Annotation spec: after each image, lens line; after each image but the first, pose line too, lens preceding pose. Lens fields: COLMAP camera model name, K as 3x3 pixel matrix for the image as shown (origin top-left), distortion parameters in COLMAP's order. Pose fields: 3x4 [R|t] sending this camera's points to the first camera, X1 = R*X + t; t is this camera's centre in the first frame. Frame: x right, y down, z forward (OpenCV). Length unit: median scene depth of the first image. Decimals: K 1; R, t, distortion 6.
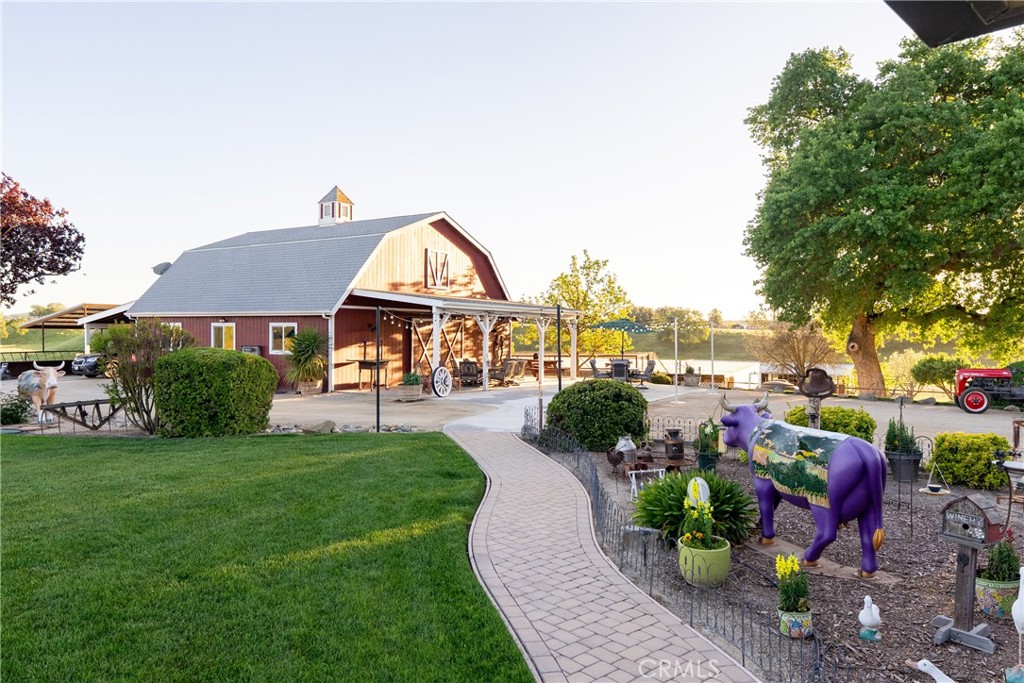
lens RADIAL K [[686.1, 0, 512.0], [0, 686.1, 341.5], [0, 0, 1]] dist [-0.006199, -0.057572]
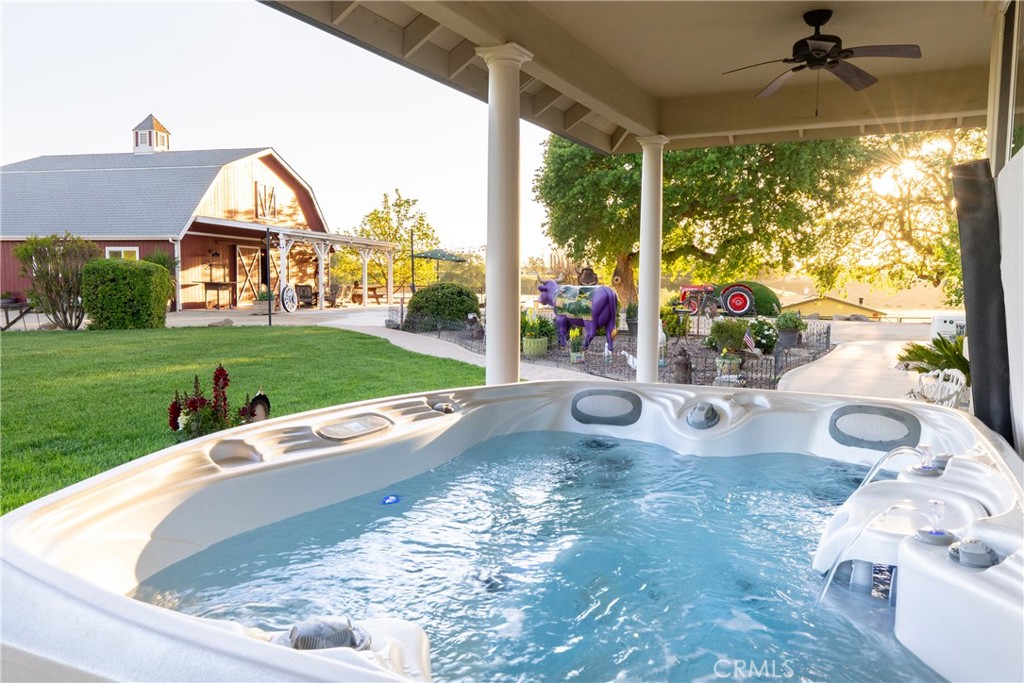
lens RADIAL K [[698.8, 0, 512.0], [0, 698.8, 341.5], [0, 0, 1]] dist [-0.029550, 0.002228]
pose [[0.952692, -0.019834, 0.303289, -0.086690], [-0.004659, 0.996798, 0.079824, 0.029142], [-0.303901, -0.077461, 0.949549, -0.198928]]
